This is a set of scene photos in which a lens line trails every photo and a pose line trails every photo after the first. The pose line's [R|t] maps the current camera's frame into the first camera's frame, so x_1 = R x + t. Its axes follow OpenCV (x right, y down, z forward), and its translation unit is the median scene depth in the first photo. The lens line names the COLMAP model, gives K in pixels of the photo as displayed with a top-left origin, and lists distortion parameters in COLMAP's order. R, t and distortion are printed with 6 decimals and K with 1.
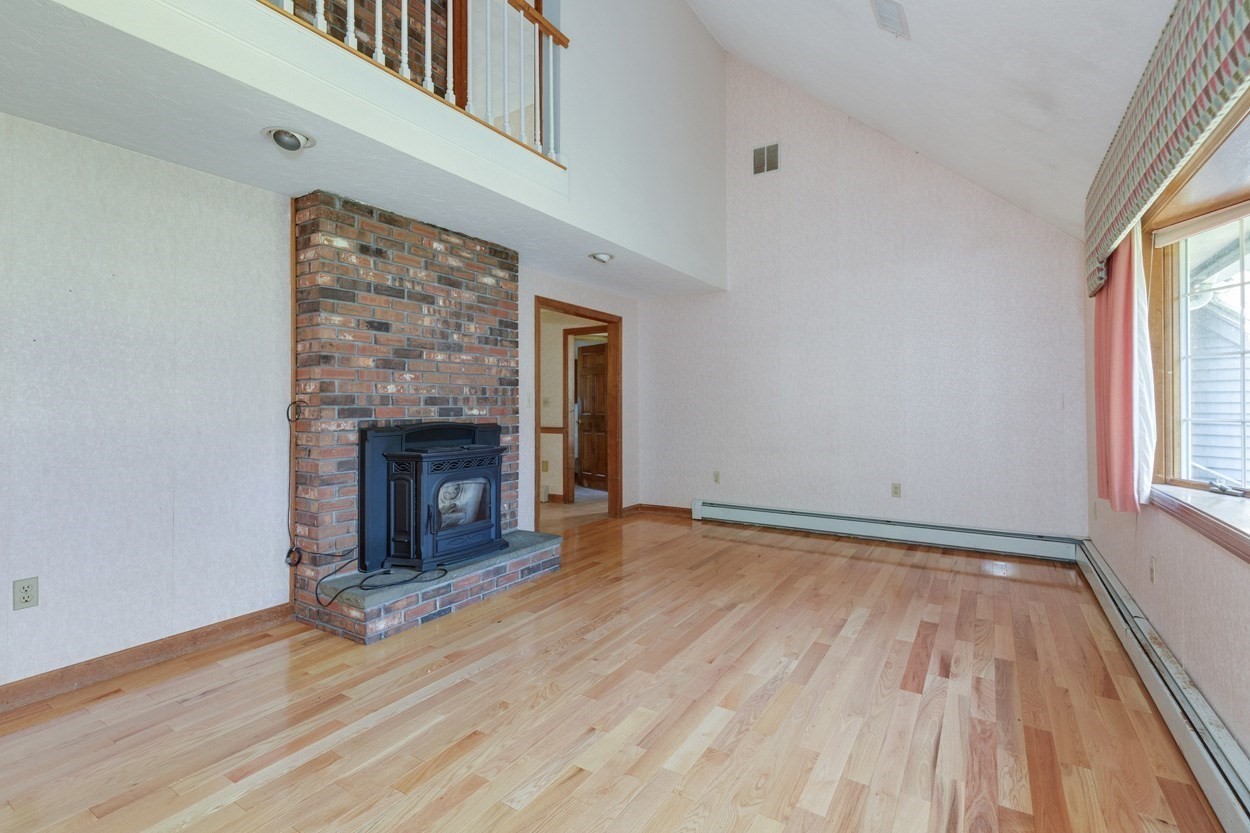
lens RADIAL K [[573.7, 0, 618.3], [0, 573.7, 397.6], [0, 0, 1]] dist [0.009414, -0.001119]
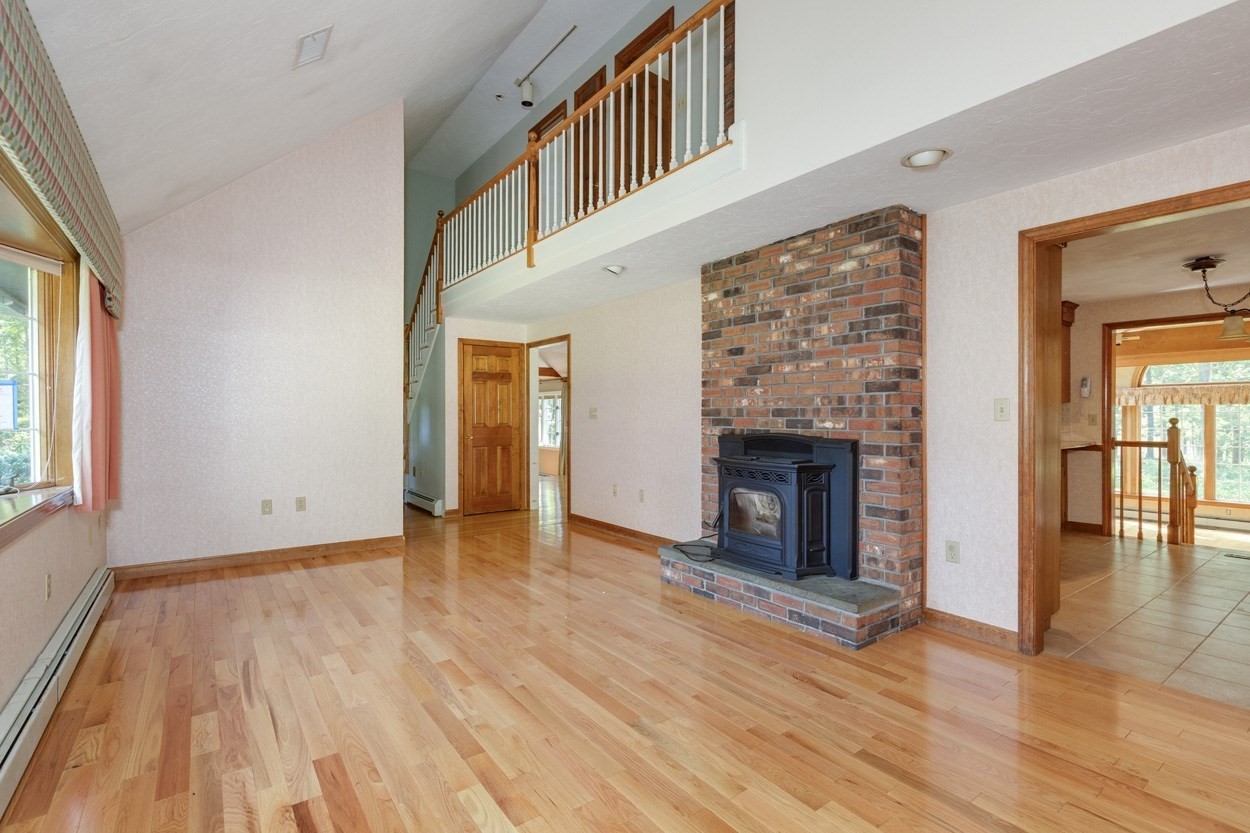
lens RADIAL K [[573.7, 0, 626.4], [0, 573.7, 417.5], [0, 0, 1]] dist [0.009414, -0.001119]
pose [[-0.352975, 0.004459, -0.935622, 0.741820], [0.009822, 0.999951, 0.001060, 0.010953], [0.935581, -0.008816, -0.353002, 1.115967]]
